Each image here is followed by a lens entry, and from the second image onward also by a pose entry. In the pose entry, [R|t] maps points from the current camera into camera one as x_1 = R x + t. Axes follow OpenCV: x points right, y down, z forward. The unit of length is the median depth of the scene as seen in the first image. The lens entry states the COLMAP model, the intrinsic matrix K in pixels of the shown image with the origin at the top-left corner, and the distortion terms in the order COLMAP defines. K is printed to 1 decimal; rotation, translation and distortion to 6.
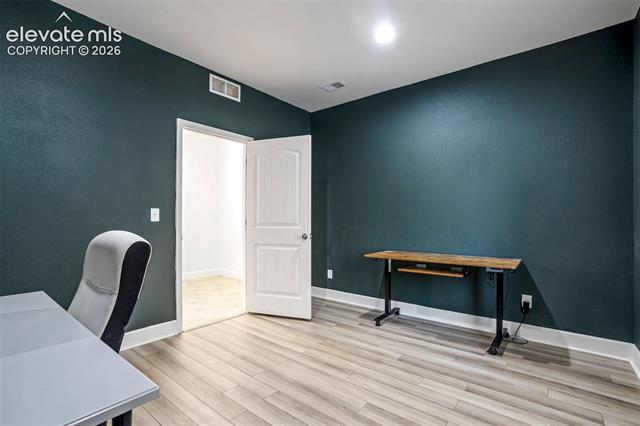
lens RADIAL K [[297.7, 0, 320.1], [0, 297.7, 214.4], [0, 0, 1]] dist [-0.041721, 0.021558]
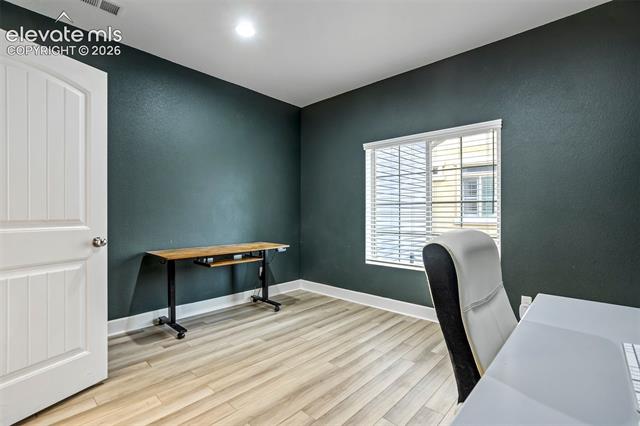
lens RADIAL K [[297.7, 0, 320.1], [0, 297.7, 214.4], [0, 0, 1]] dist [-0.041721, 0.021558]
pose [[0.073977, -0.000701, 0.997260, -0.704630], [-0.017968, 0.999836, 0.002035, 0.012626], [-0.997098, -0.018069, 0.073952, 0.623896]]
